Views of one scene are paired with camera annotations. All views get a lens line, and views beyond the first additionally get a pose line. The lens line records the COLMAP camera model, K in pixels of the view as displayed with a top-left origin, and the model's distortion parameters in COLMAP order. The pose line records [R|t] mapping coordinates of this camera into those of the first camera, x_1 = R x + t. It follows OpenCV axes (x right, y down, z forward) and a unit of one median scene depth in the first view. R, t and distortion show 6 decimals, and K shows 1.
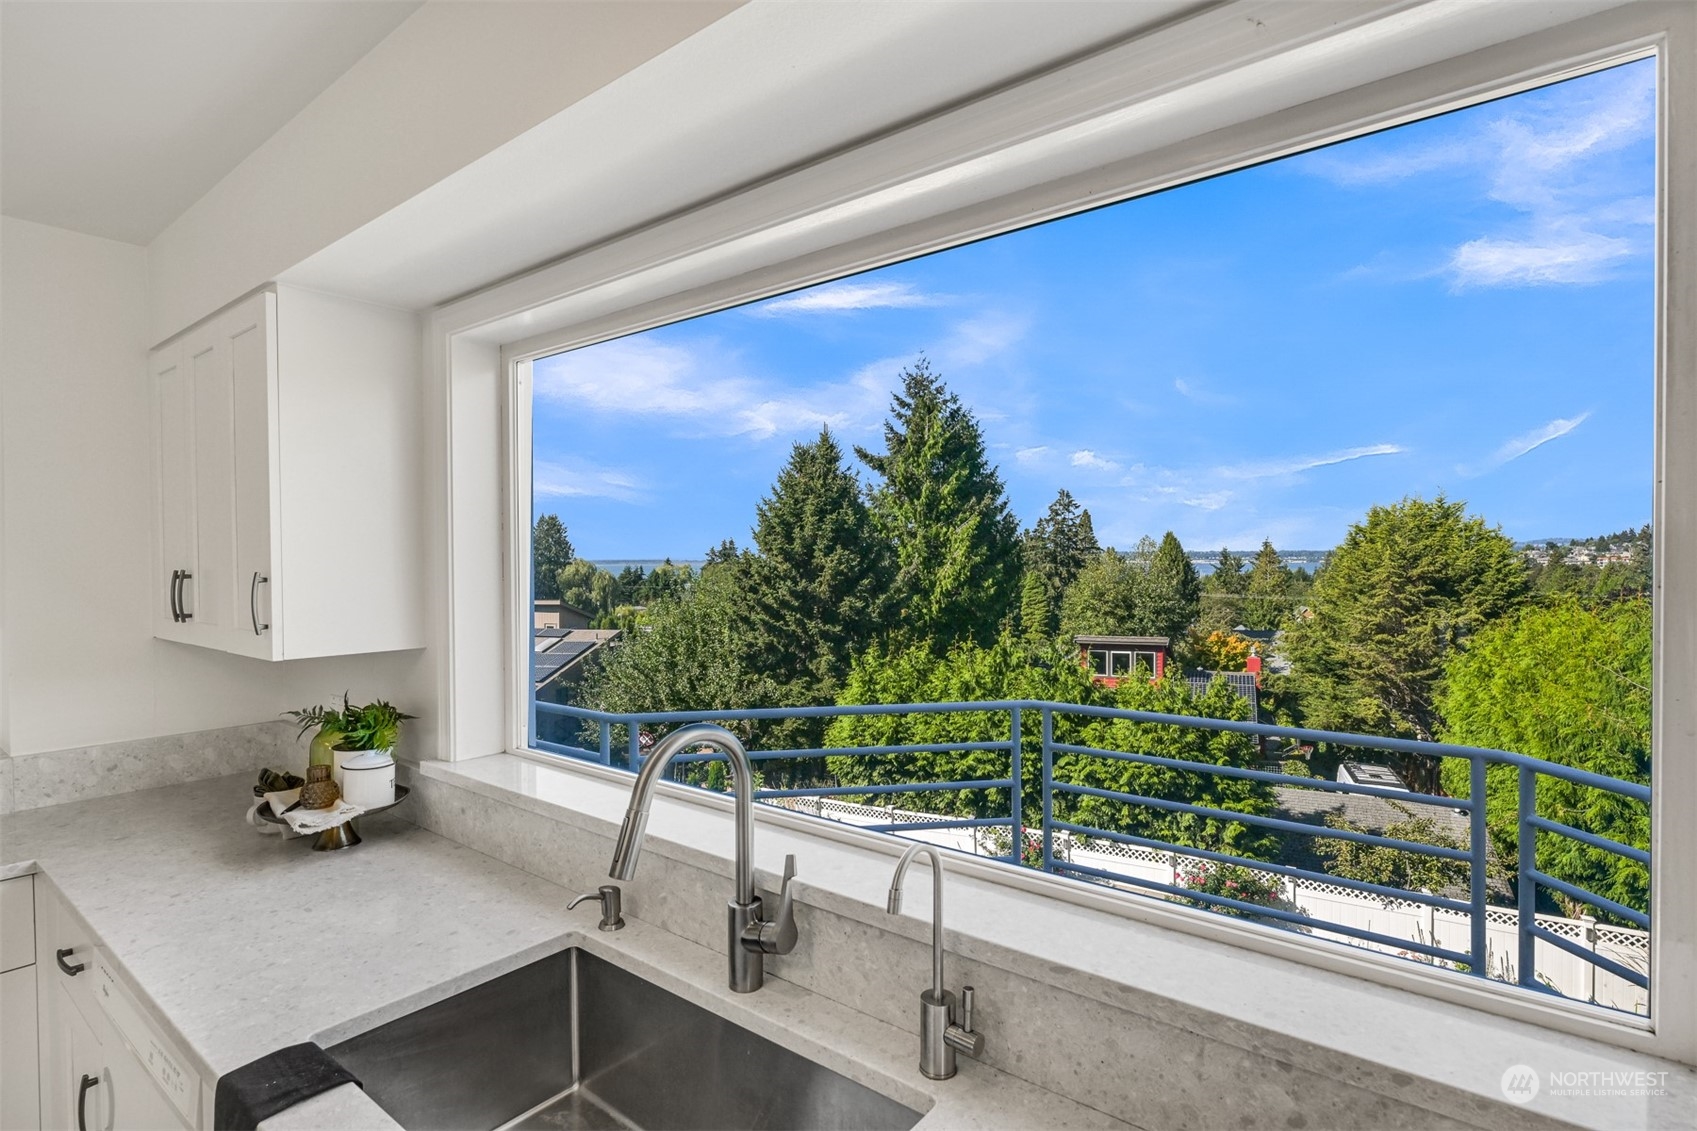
lens RADIAL K [[843.4, 0, 852.3], [0, 843.4, 574.7], [0, 0, 1]] dist [0.002551, 0.003718]
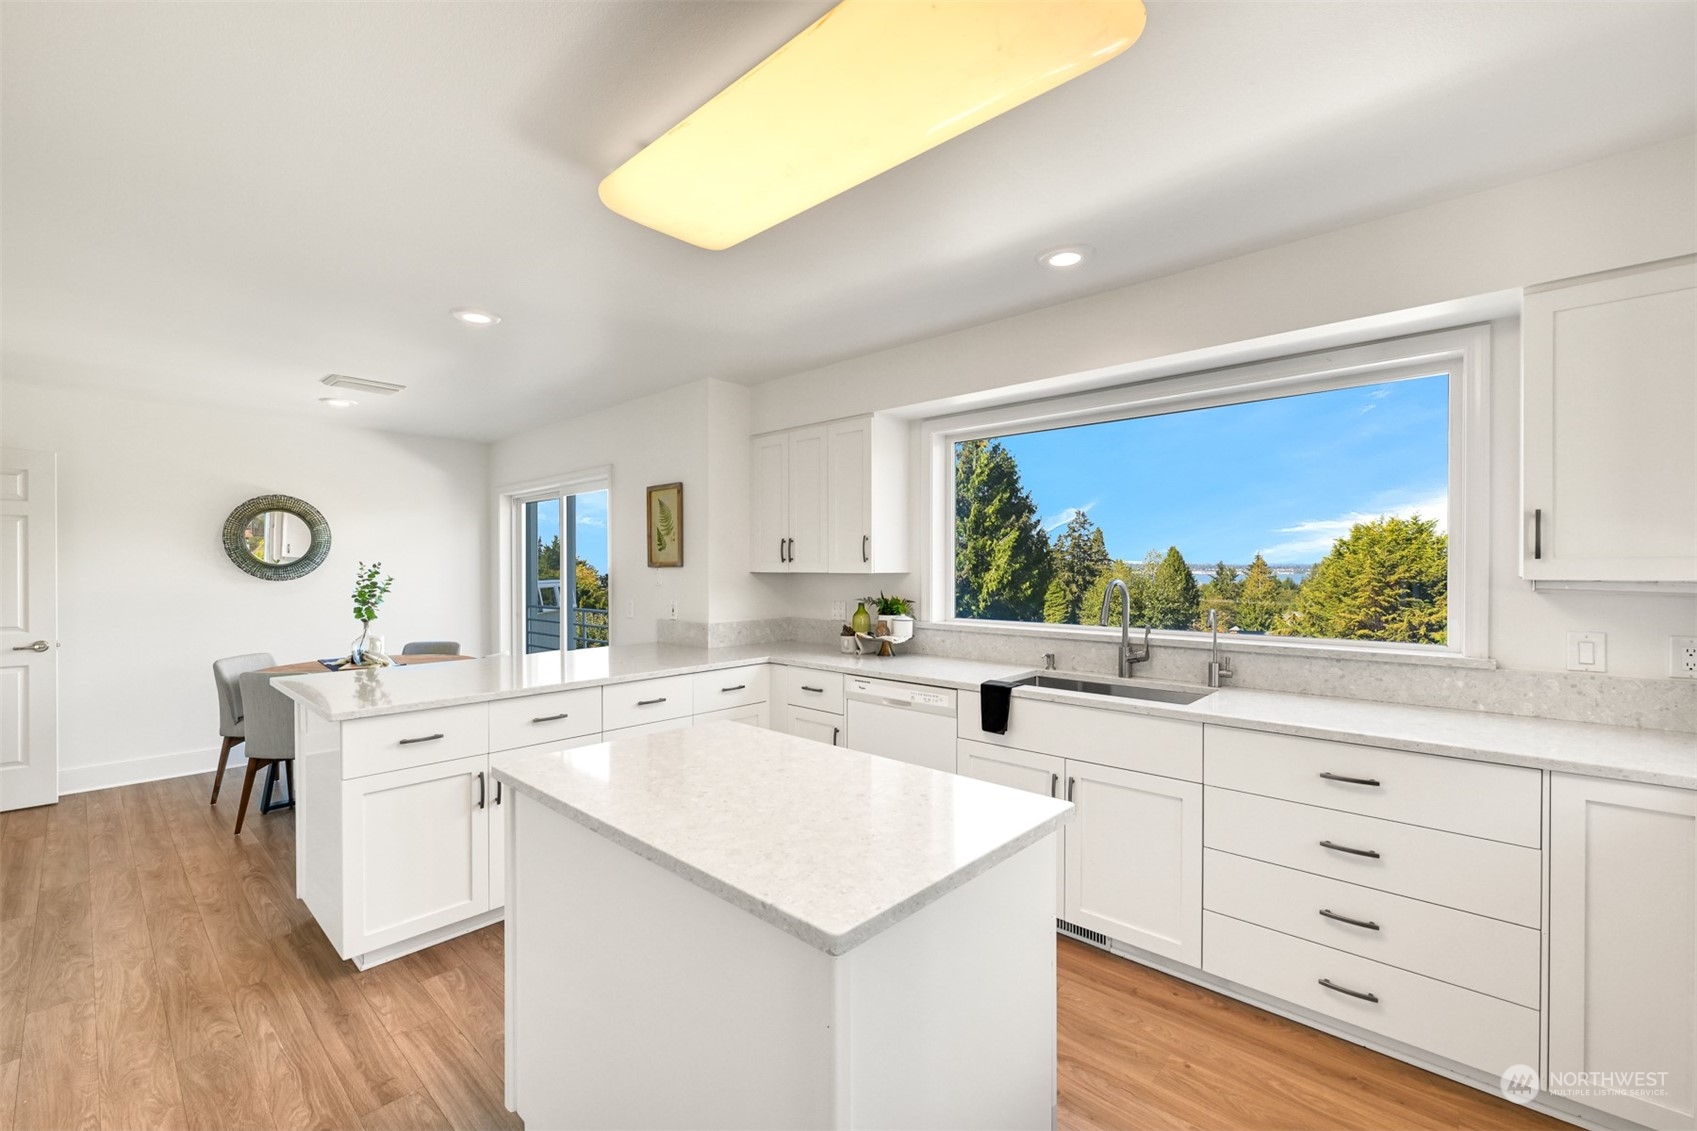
lens RADIAL K [[703.3, 0, 836.9], [0, 703.3, 576.6], [0, 0, 1]] dist [-0.005024, 0.000780]
pose [[0.996494, 0.005907, -0.083456, -0.032579], [-0.006505, 0.999955, -0.006895, 0.006583], [0.083412, 0.007414, 0.996488, -0.051090]]
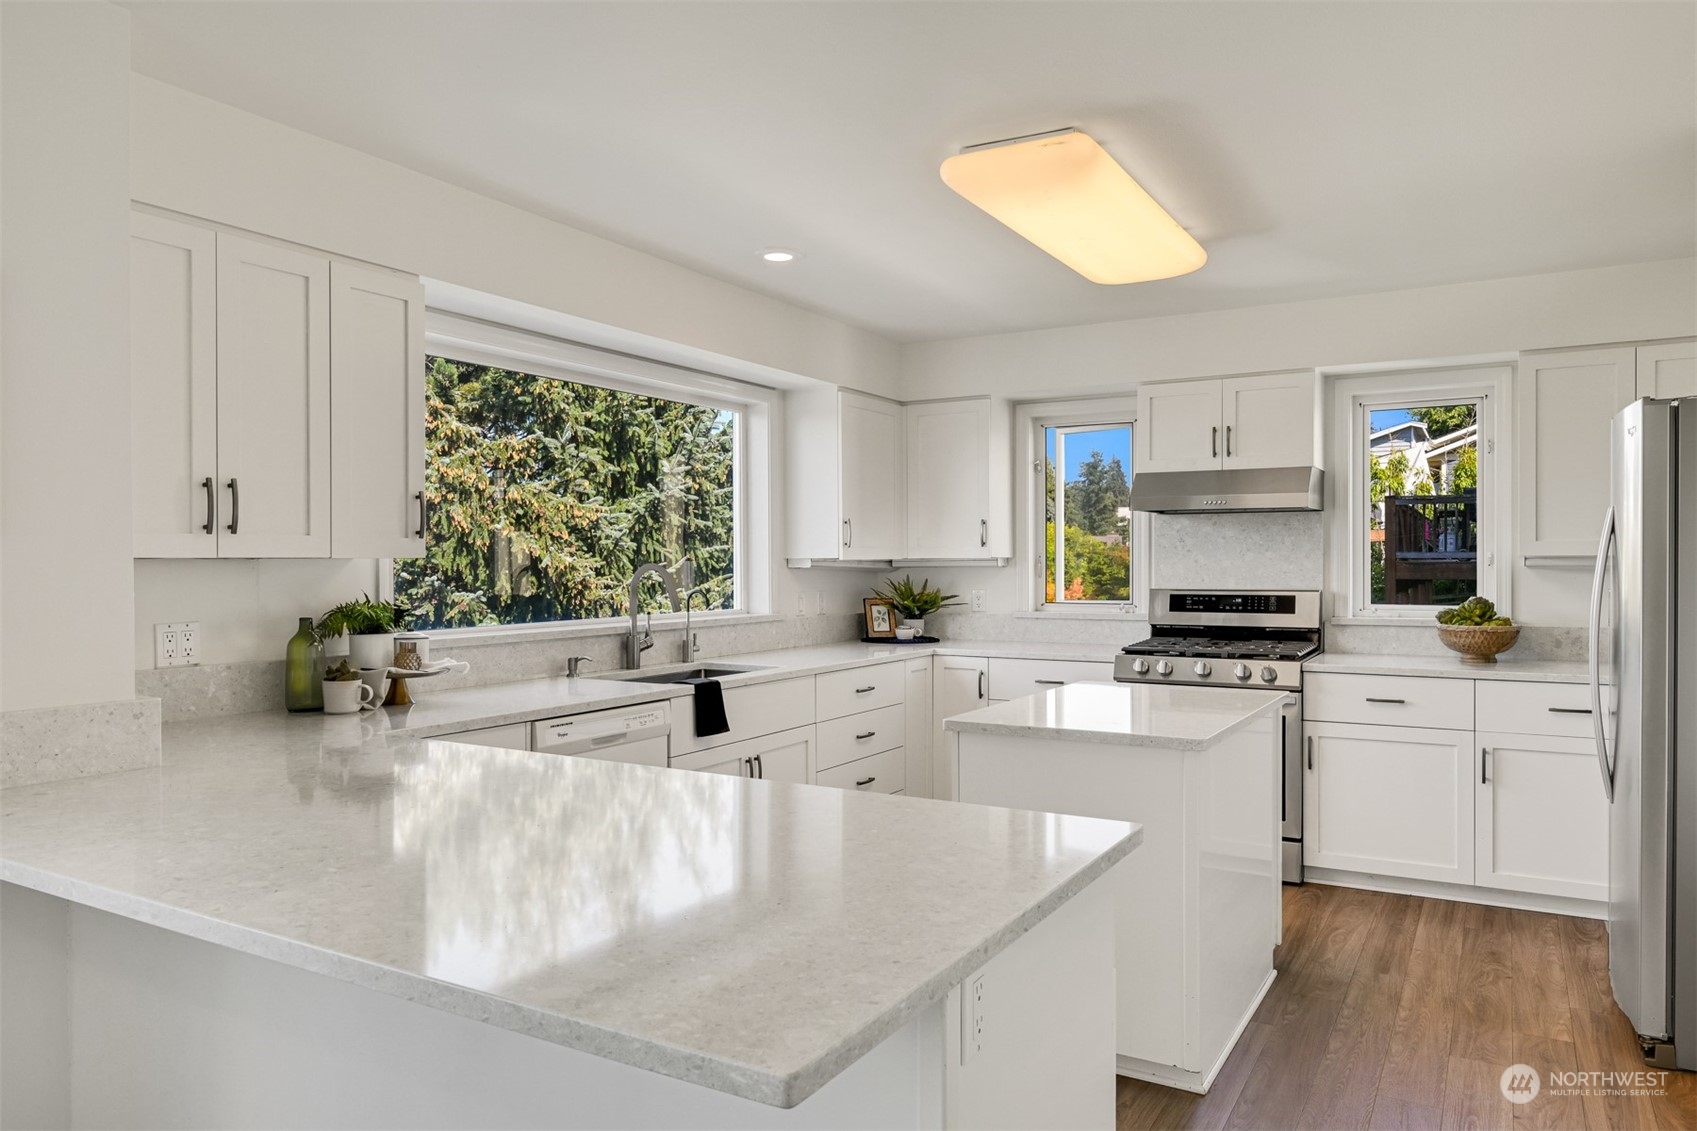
lens RADIAL K [[1131.6, 0, 846.9], [0, 1131.6, 571.3], [0, 0, 1]] dist [0.002280, -0.000730]
pose [[-0.133462, -0.003875, 0.991046, -0.134481], [0.022947, 0.999712, 0.006999, 0.006579], [-0.990788, 0.023676, -0.133335, 0.029661]]
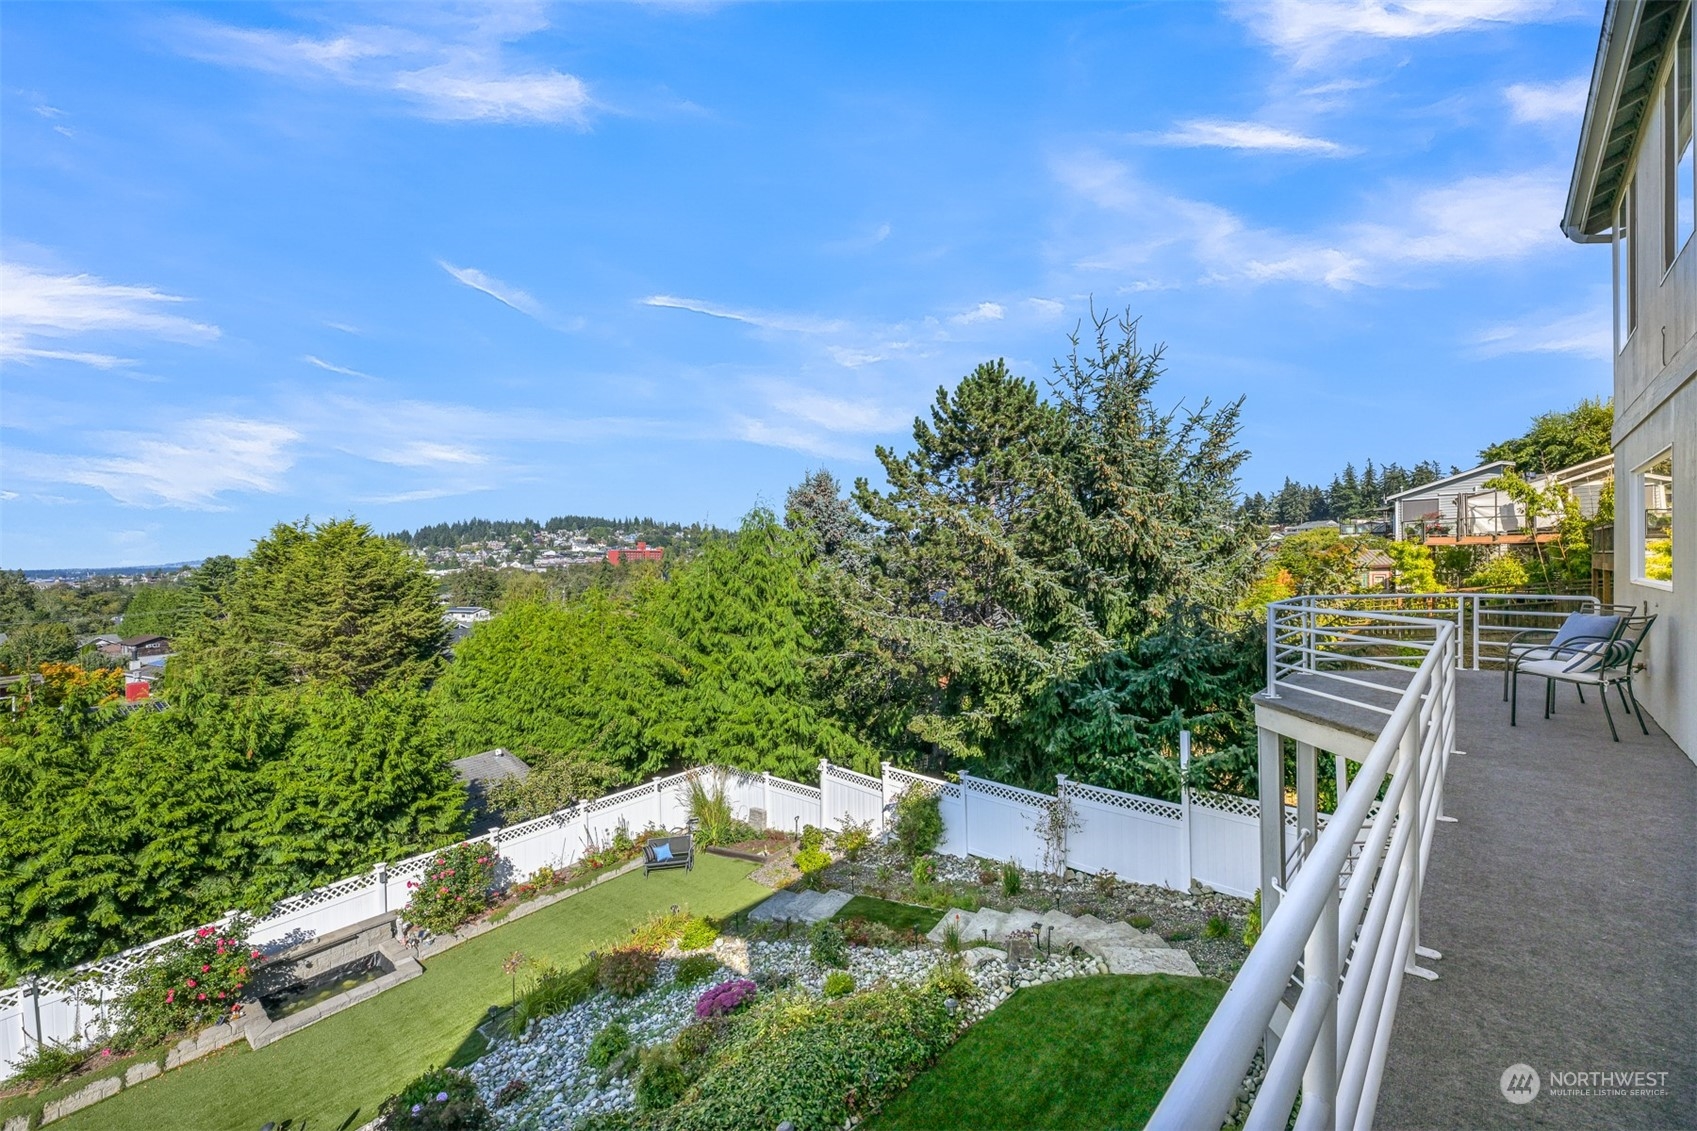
lens RADIAL K [[674.4, 0, 849.2], [0, 674.4, 572.7], [0, 0, 1]] dist [-0.007539, 0.003434]
pose [[0.114036, -0.008882, 0.993437, -0.181420], [0.033380, 0.999430, 0.005104, 0.002968], [-0.992916, 0.032579, 0.114268, 0.210564]]
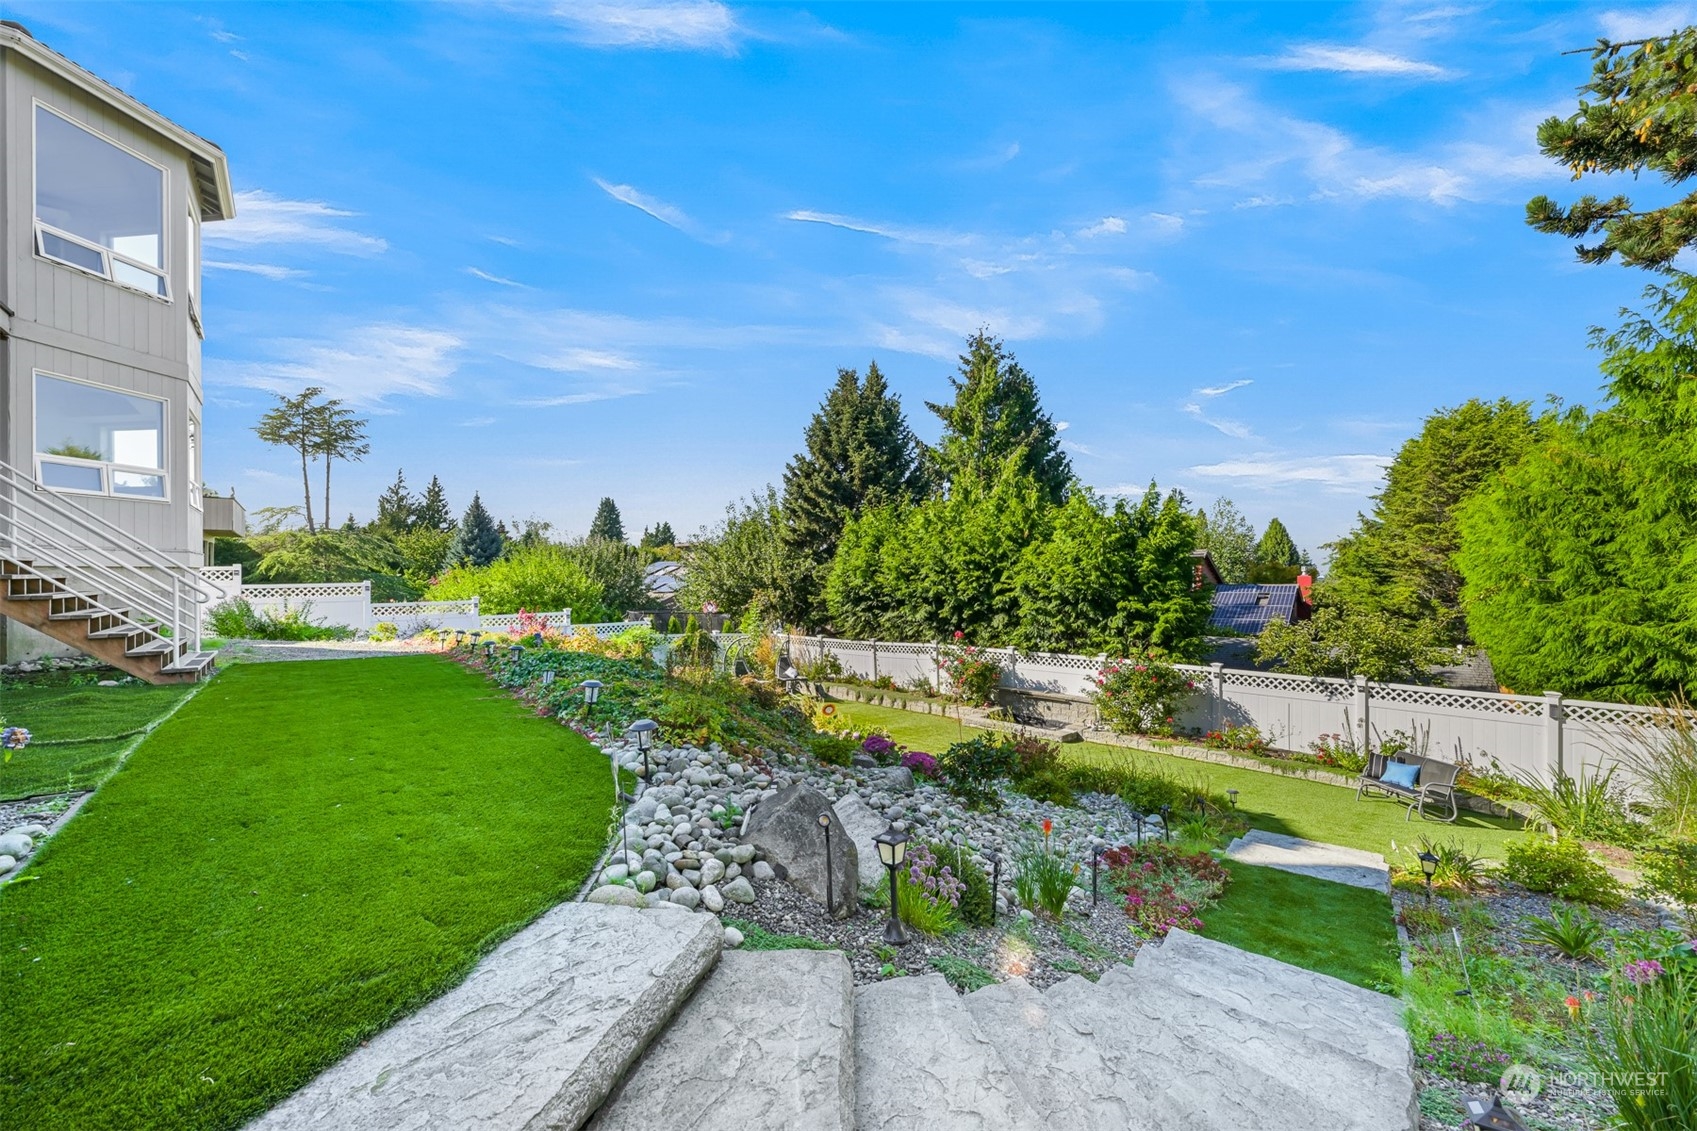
lens RADIAL K [[674.4, 0, 838.3], [0, 674.4, 567.2], [0, 0, 1]] dist [-0.007539, 0.003434]
pose [[0.970806, 0.000660, -0.239867, 0.148490], [-0.004945, 0.999839, -0.017263, 0.133090], [0.239817, 0.017945, 0.970652, 0.073114]]
